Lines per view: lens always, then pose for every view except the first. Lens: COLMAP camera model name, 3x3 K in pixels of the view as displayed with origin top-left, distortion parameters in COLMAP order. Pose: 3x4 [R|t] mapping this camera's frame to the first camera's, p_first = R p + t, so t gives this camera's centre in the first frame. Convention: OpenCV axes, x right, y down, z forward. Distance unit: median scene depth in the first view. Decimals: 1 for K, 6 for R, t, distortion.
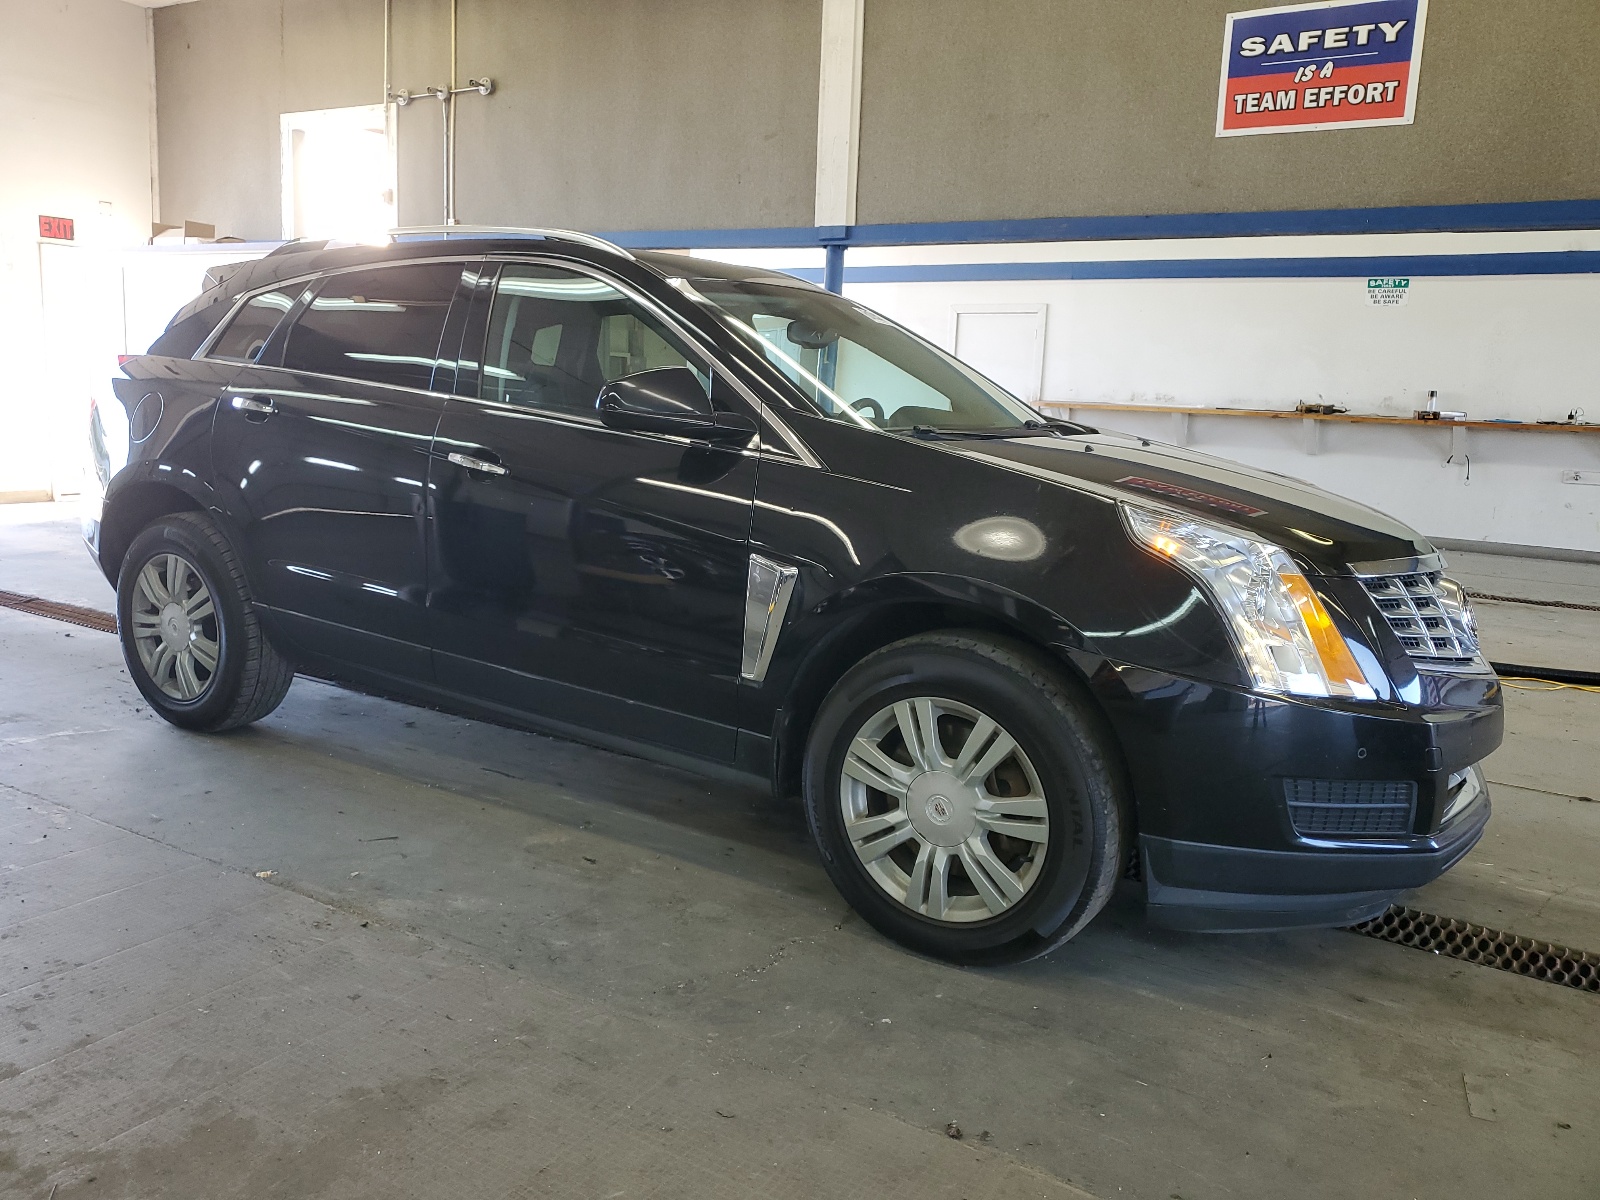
lens RADIAL K [[1248.8, 0, 792.7], [0, 1248.8, 604.7], [0, 0, 1]] dist [-0.013800, 0.026762]
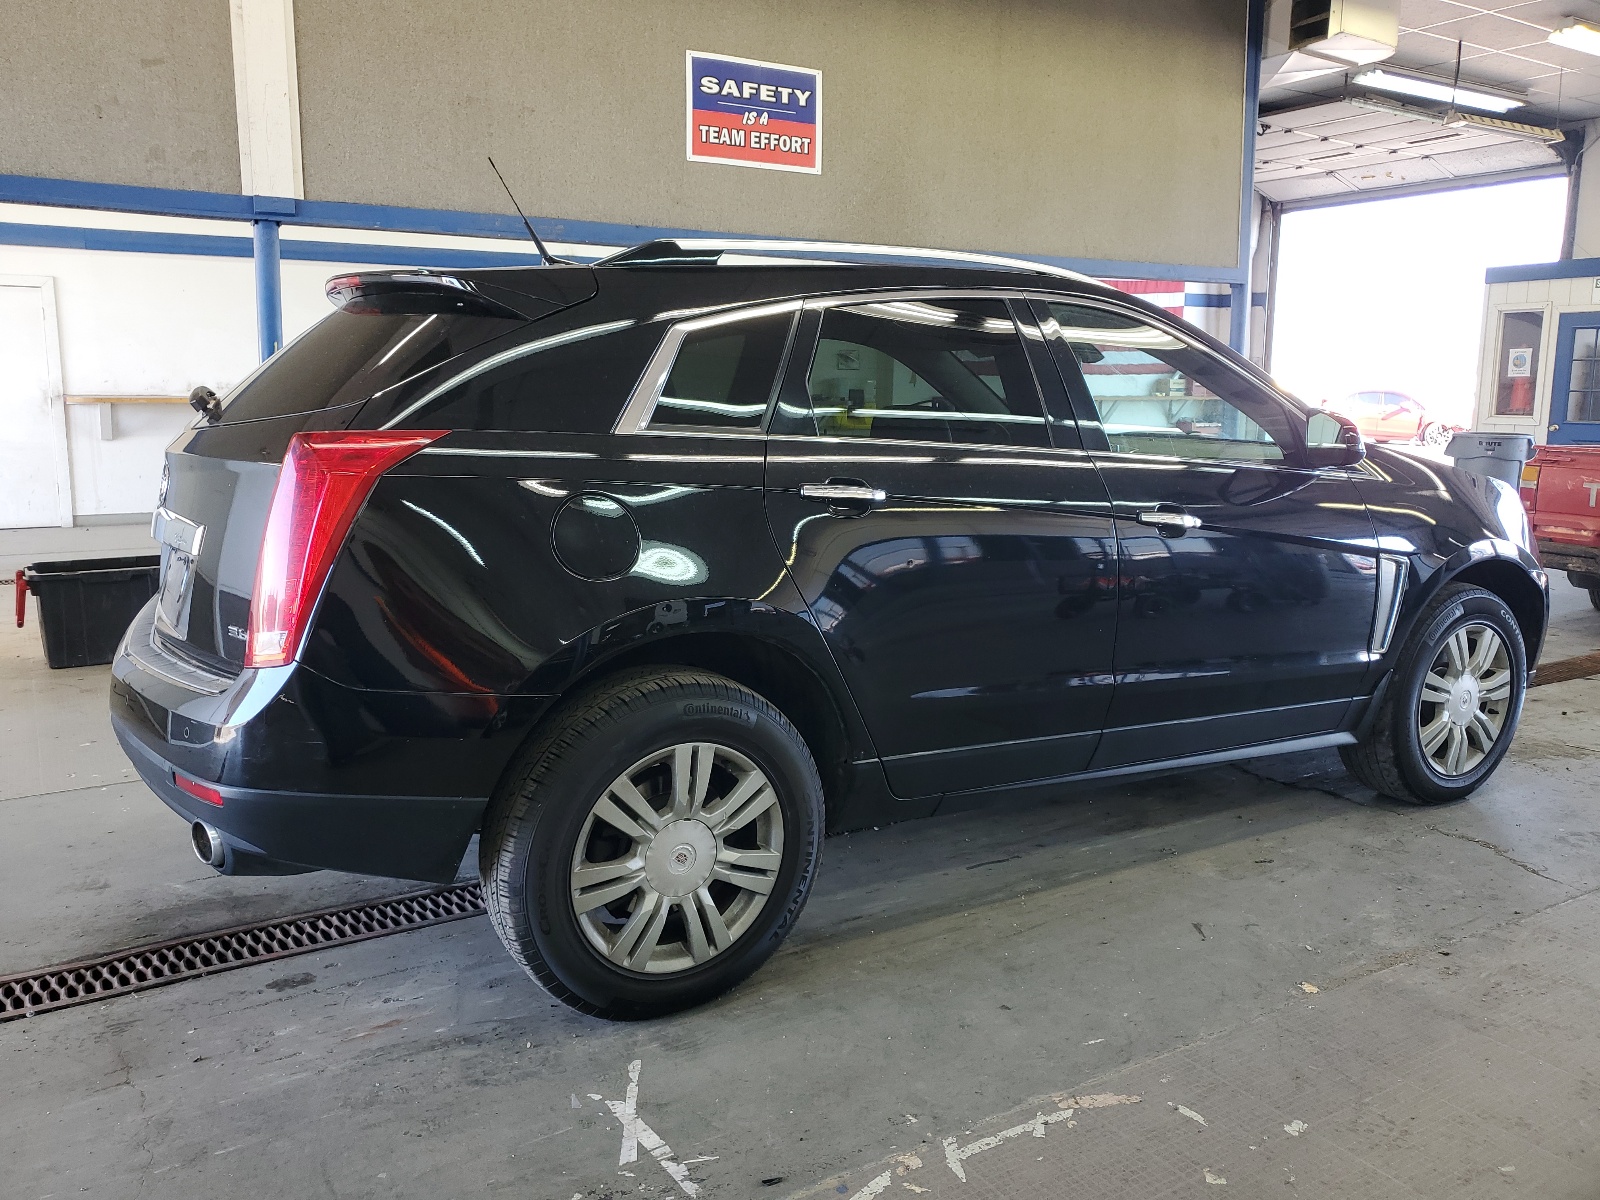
lens RADIAL K [[1248.8, 0, 800.0], [0, 1248.8, 589.6], [0, 0, 1]] dist [-0.013800, 0.026762]
pose [[0.456745, -0.181279, 0.870932, -0.679500], [0.166275, 0.979161, 0.116607, -0.120372], [-0.873920, 0.091555, 0.477369, 0.440545]]
